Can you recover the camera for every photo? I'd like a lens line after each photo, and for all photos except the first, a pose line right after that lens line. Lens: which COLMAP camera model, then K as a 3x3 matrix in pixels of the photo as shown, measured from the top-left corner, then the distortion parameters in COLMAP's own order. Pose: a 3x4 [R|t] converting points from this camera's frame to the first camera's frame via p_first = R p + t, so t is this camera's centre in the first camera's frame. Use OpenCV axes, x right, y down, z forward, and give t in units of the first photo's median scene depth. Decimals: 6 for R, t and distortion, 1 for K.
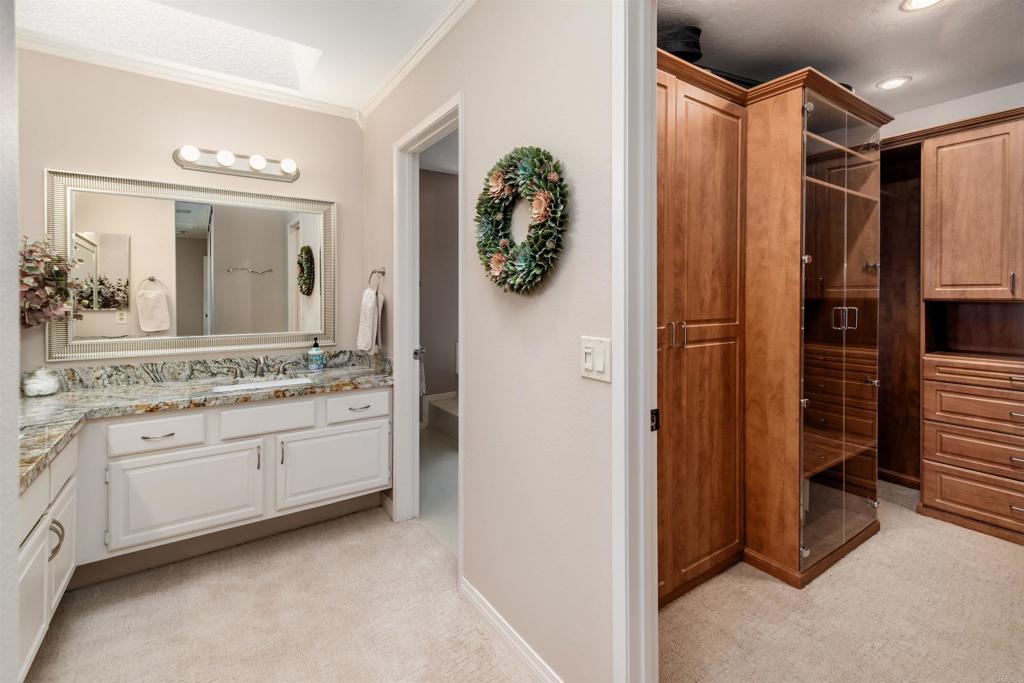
lens RADIAL K [[448.9, 0, 508.4], [0, 448.9, 304.4], [0, 0, 1]] dist [0.002309, 0.000253]
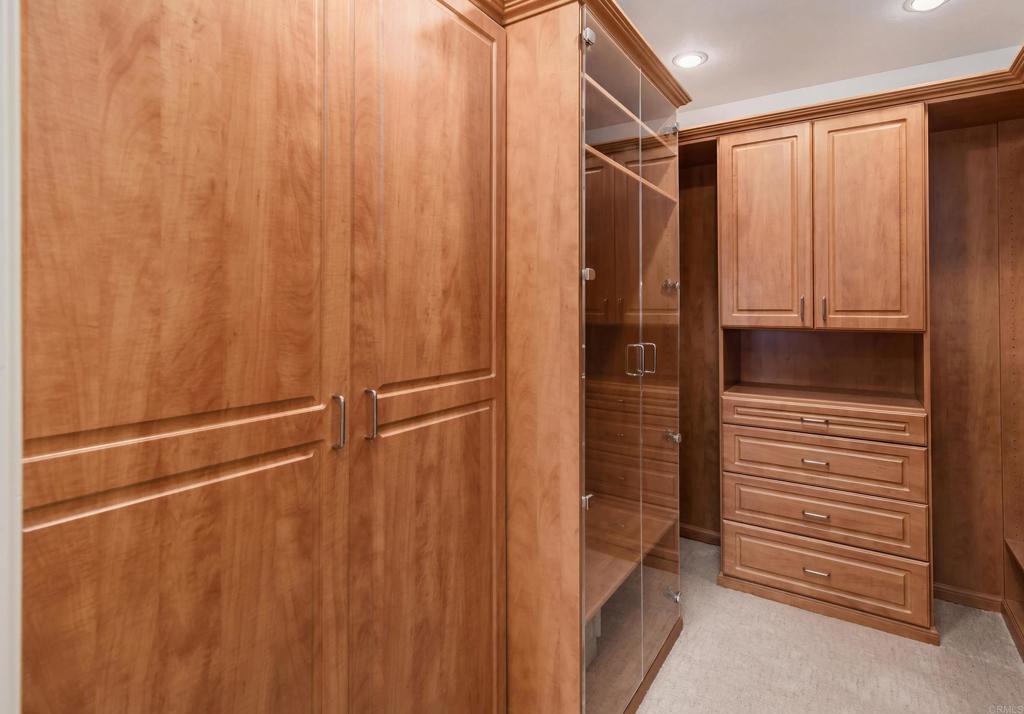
lens RADIAL K [[527.4, 0, 516.5], [0, 527.4, 305.5], [0, 0, 1]] dist [-0.001924, -0.000339]
pose [[0.923337, 0.007959, 0.383907, 0.245689], [0.002381, 0.999647, -0.026449, -0.031897], [-0.383982, 0.025336, 0.922993, 0.304194]]
